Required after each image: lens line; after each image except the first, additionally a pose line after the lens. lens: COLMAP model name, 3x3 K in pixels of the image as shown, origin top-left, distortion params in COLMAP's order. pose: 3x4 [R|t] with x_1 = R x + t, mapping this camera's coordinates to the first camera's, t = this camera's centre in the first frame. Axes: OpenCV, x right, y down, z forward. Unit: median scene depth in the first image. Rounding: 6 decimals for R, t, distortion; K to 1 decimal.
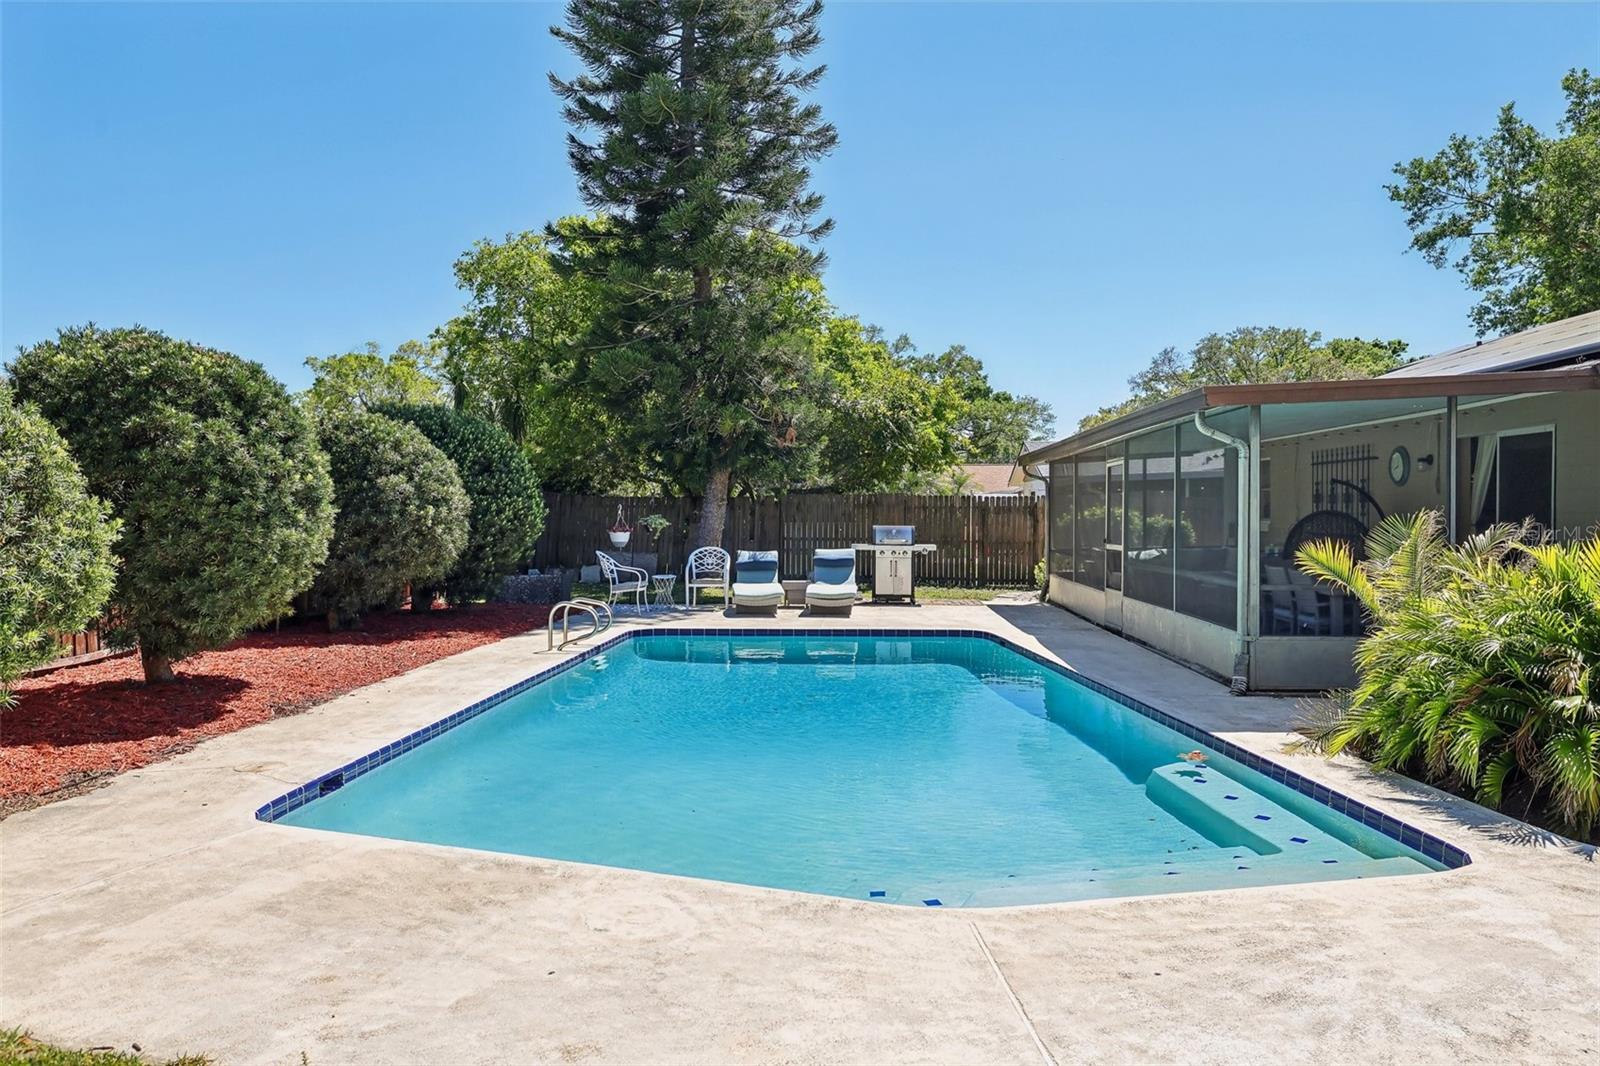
lens RADIAL K [[1141.2, 0, 793.5], [0, 1141.2, 531.4], [0, 0, 1]] dist [0.035632, 0.004021]
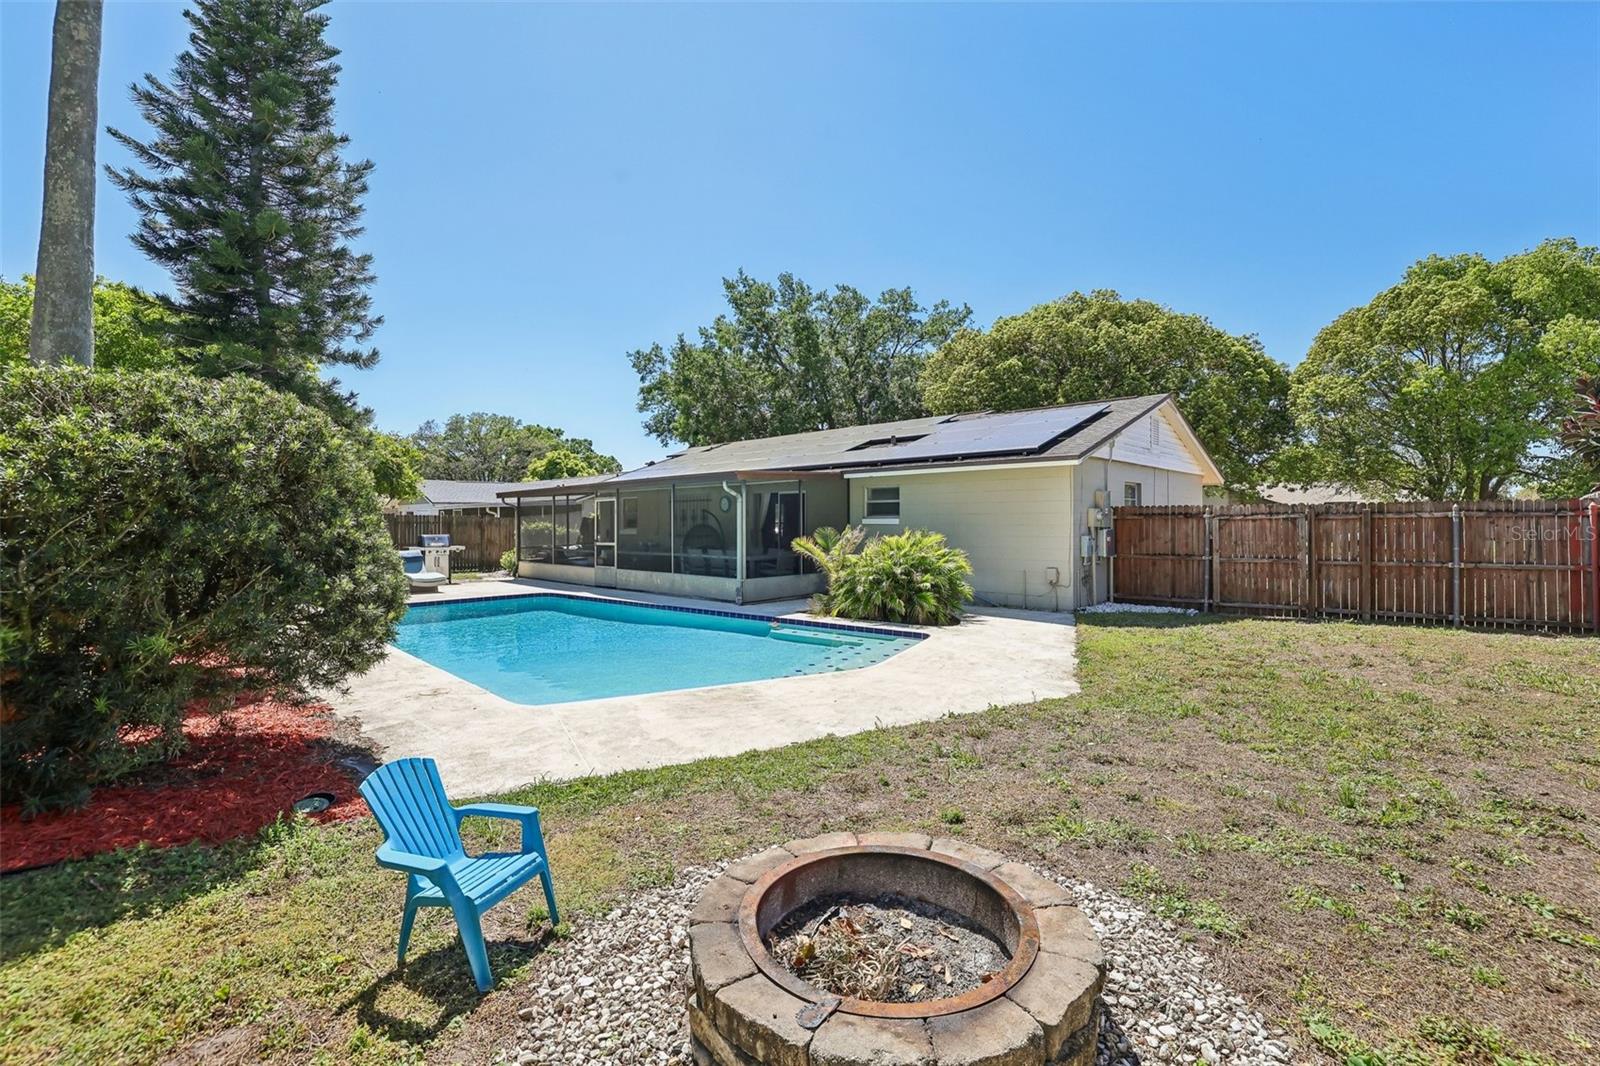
lens RADIAL K [[698.2, 0, 792.7], [0, 698.2, 518.7], [0, 0, 1]] dist [-0.028655, 0.006497]
pose [[0.669916, 0.001162, 0.742436, -0.307042], [0.016043, 0.999743, -0.016041, -0.003776], [-0.742264, 0.022657, 0.669725, -0.003253]]
